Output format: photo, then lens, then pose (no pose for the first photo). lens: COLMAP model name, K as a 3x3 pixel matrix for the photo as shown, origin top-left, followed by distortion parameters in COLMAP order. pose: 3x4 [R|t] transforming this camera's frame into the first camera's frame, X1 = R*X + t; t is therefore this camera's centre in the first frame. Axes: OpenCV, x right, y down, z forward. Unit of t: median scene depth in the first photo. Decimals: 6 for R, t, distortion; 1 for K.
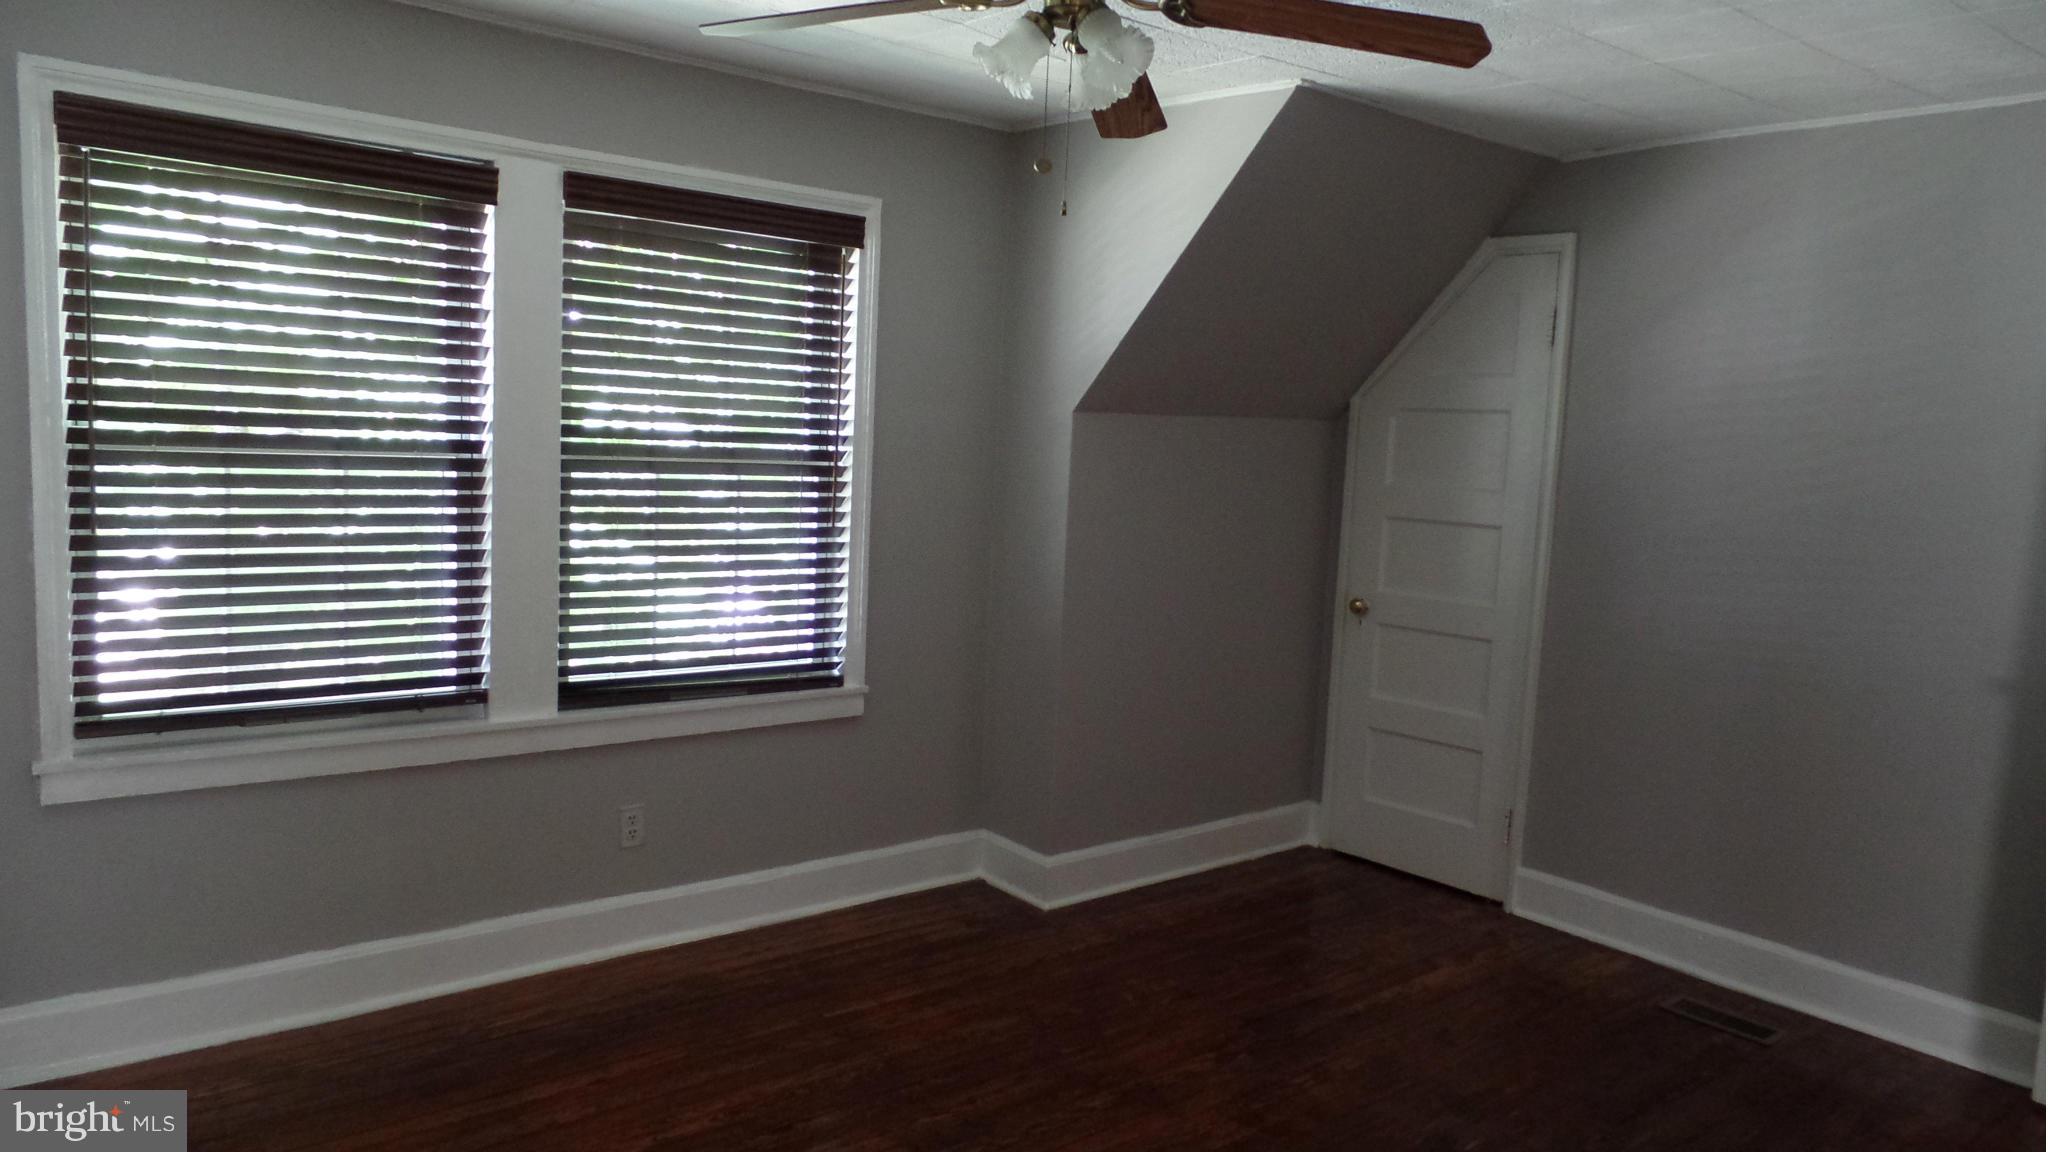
lens RADIAL K [[1396.2, 0, 1033.0], [0, 1396.2, 587.3], [0, 0, 1]] dist [-0.005780, 0.000763]
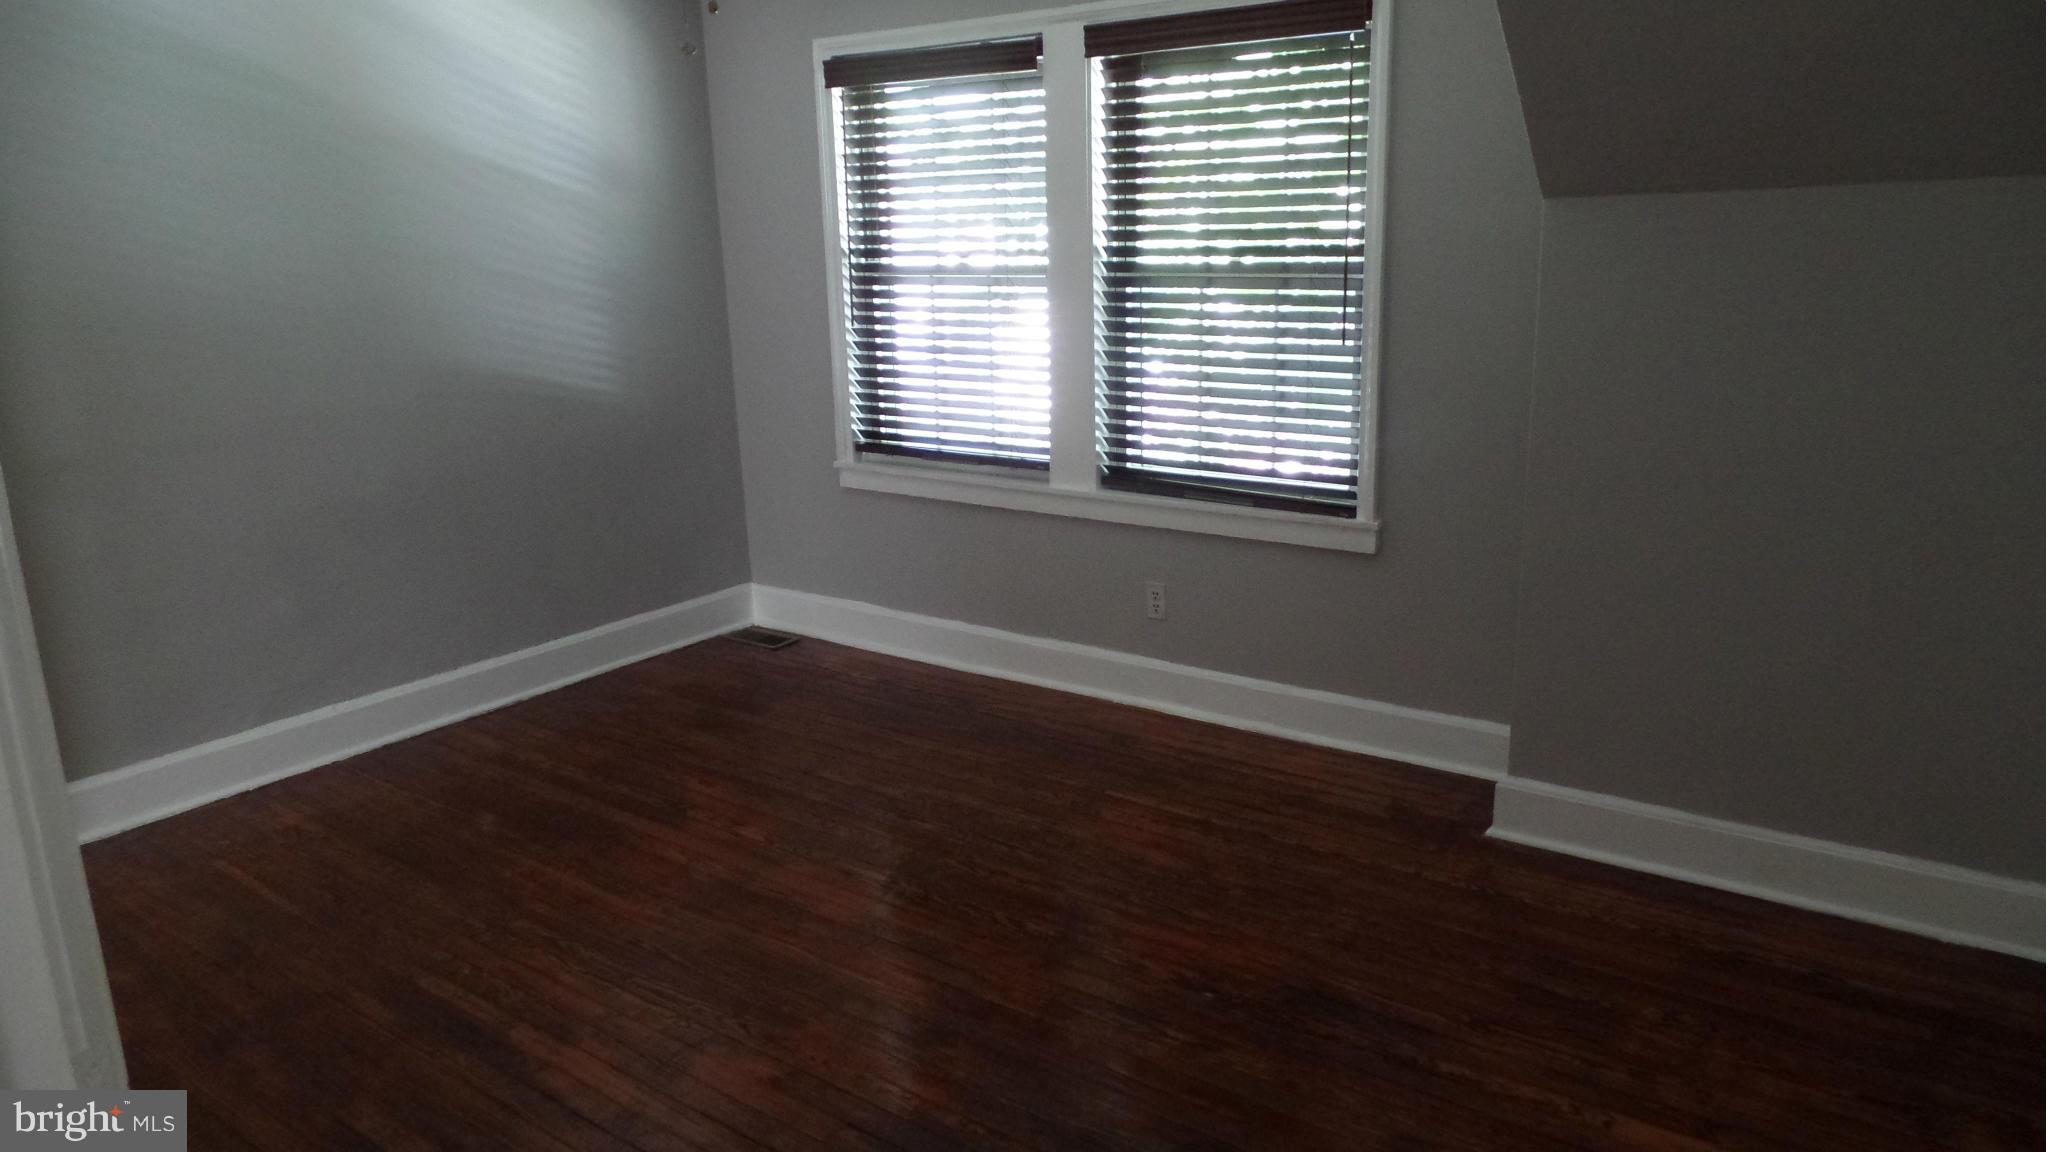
lens RADIAL K [[1396.2, 0, 1033.0], [0, 1396.2, 587.3], [0, 0, 1]] dist [-0.005780, 0.000763]
pose [[0.235153, 0.191753, -0.952856, 0.783782], [-0.076776, 0.980947, 0.178459, -0.037387], [0.968921, 0.031191, 0.245395, 0.619842]]
